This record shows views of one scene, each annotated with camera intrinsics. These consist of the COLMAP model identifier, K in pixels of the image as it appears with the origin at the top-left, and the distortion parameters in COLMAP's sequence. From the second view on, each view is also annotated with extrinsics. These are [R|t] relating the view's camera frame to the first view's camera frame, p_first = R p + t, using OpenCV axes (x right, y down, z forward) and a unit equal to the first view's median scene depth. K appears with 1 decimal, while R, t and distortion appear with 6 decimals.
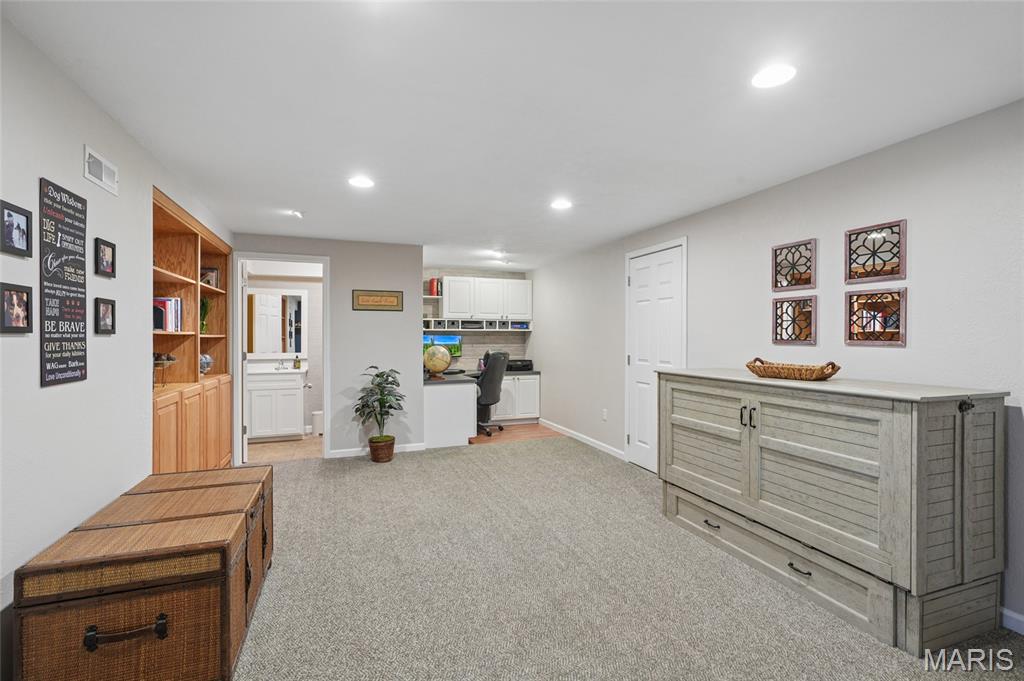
lens RADIAL K [[461.0, 0, 514.5], [0, 461.0, 335.4], [0, 0, 1]] dist [-0.001872, 0.000261]
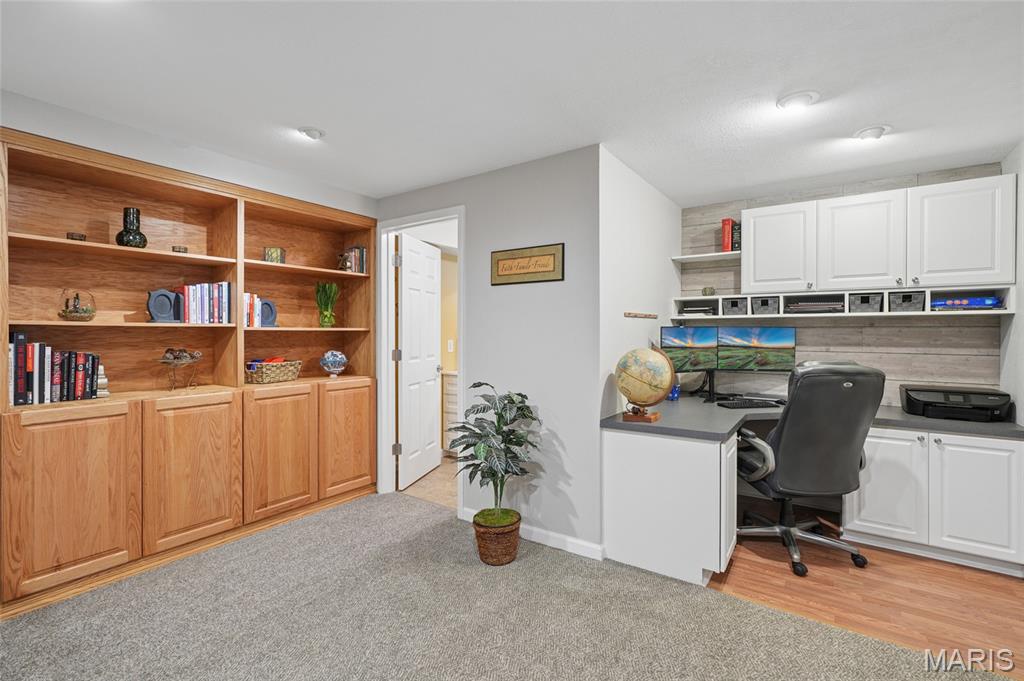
lens RADIAL K [[461.0, 0, 514.5], [0, 461.0, 335.4], [0, 0, 1]] dist [-0.001872, 0.000261]
pose [[0.566796, 0.006267, -0.823834, 0.126017], [0.002473, 0.999954, 0.009308, 0.003609], [0.823854, -0.007313, 0.566754, 0.524534]]
